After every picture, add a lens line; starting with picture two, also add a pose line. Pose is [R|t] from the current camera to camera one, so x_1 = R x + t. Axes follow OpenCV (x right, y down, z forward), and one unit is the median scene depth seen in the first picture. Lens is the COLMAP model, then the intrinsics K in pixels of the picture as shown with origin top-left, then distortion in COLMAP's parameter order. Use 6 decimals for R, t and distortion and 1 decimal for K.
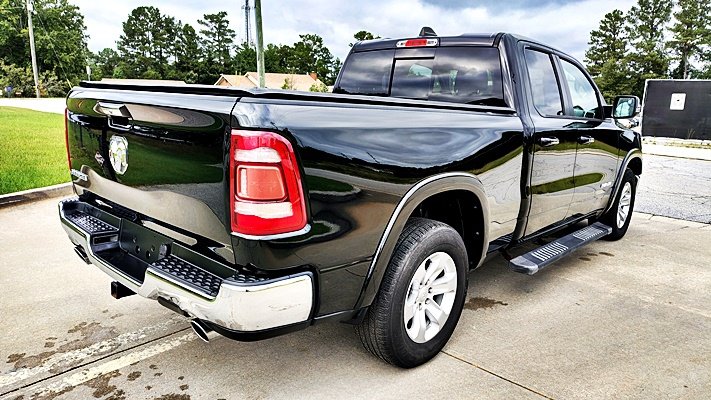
lens RADIAL K [[494.2, 0, 355.5], [0, 494.2, 200.0], [0, 0, 1]] dist [0.002322, 0.000458]
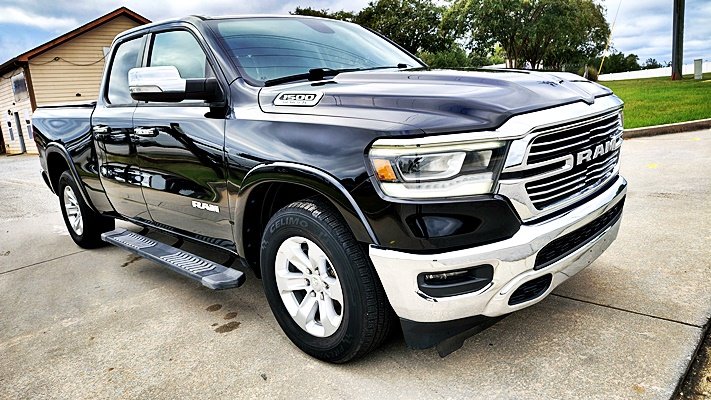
lens RADIAL K [[499.1, 0, 375.8], [0, 499.1, 199.9], [0, 0, 1]] dist [0.000589, 0.007211]
pose [[-0.030713, 0.182667, -0.982695, 1.246844], [-0.107861, 0.976812, 0.184944, -0.200720], [0.993691, 0.111674, -0.010298, 1.364289]]
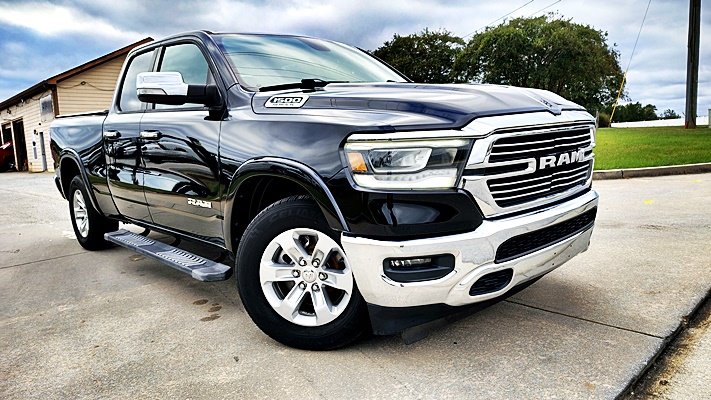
lens RADIAL K [[498.5, 0, 366.2], [0, 498.5, 201.2], [0, 0, 1]] dist [0.003733, -0.004234]
pose [[-0.074133, 0.110878, -0.991065, 1.287308], [-0.150796, 0.981126, 0.121046, -0.165464], [0.985781, 0.158422, -0.056014, 1.409585]]
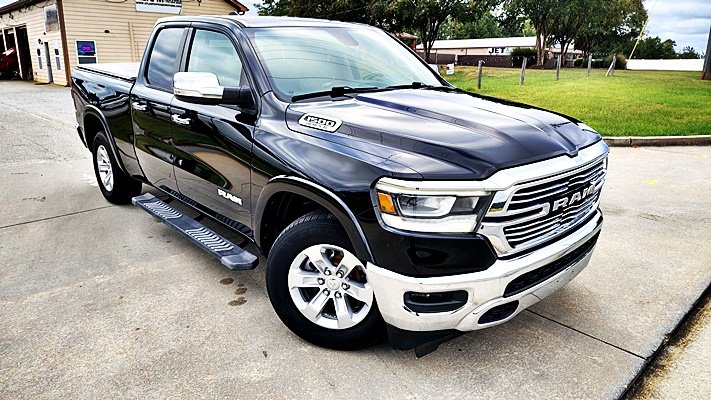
lens RADIAL K [[496.2, 0, 372.0], [0, 496.2, 194.0], [0, 0, 1]] dist [0.003452, -0.000004]
pose [[-0.081528, 0.238149, -0.967801, 1.312514], [-0.211844, 0.944704, 0.250312, -0.285764], [0.973897, 0.225430, -0.026569, 1.362392]]
